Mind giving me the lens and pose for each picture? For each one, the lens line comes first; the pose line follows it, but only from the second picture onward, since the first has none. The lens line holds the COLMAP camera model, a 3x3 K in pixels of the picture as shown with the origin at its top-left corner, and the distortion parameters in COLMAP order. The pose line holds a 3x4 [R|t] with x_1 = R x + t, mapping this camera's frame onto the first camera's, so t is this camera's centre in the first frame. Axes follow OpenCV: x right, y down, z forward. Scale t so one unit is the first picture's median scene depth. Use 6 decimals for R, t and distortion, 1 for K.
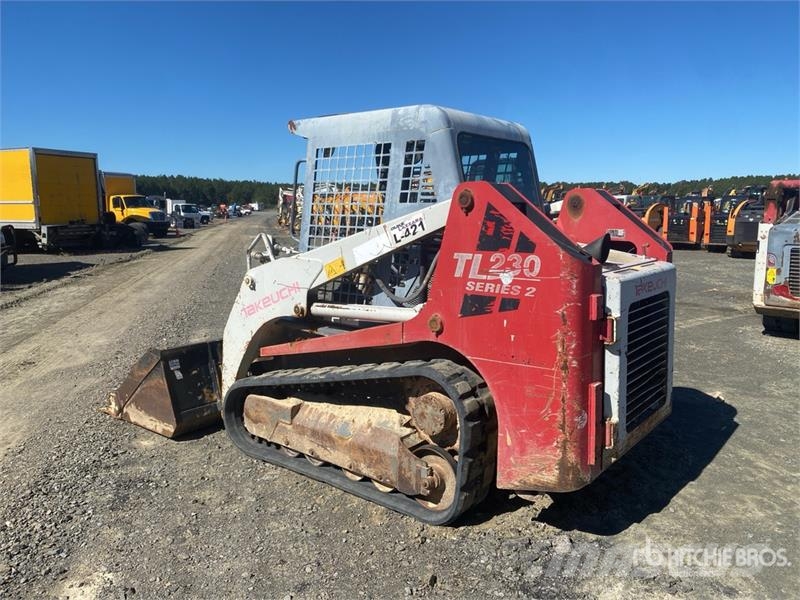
lens RADIAL K [[612.6, 0, 397.9], [0, 612.6, 294.4], [0, 0, 1]] dist [0.073616, -0.094060]
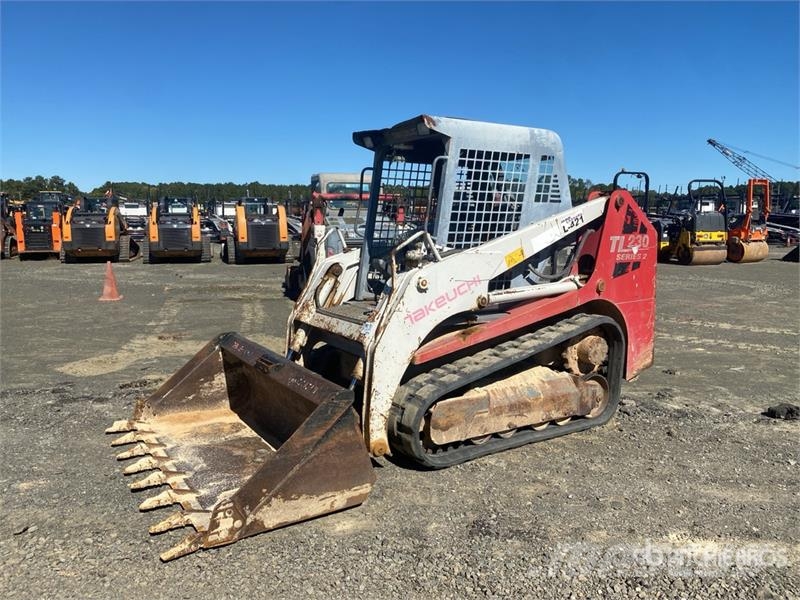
lens RADIAL K [[616.8, 0, 390.4], [0, 616.8, 289.2], [0, 0, 1]] dist [0.069783, -0.121624]
pose [[0.331509, -0.103600, 0.937747, -1.301256], [0.125137, 0.989999, 0.065135, -0.090399], [-0.935116, 0.095754, 0.341158, 0.845080]]
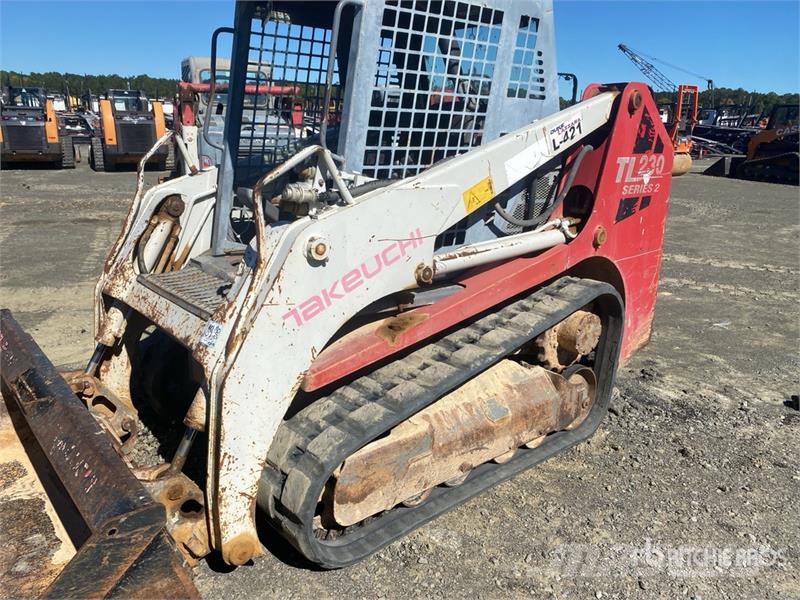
lens RADIAL K [[616.8, 0, 390.4], [0, 616.8, 289.2], [0, 0, 1]] dist [0.069783, -0.121624]
pose [[0.190085, -0.247252, 0.950123, -0.802116], [0.108367, 0.967138, 0.230000, -0.110311], [-0.975769, 0.059242, 0.210632, 0.977601]]
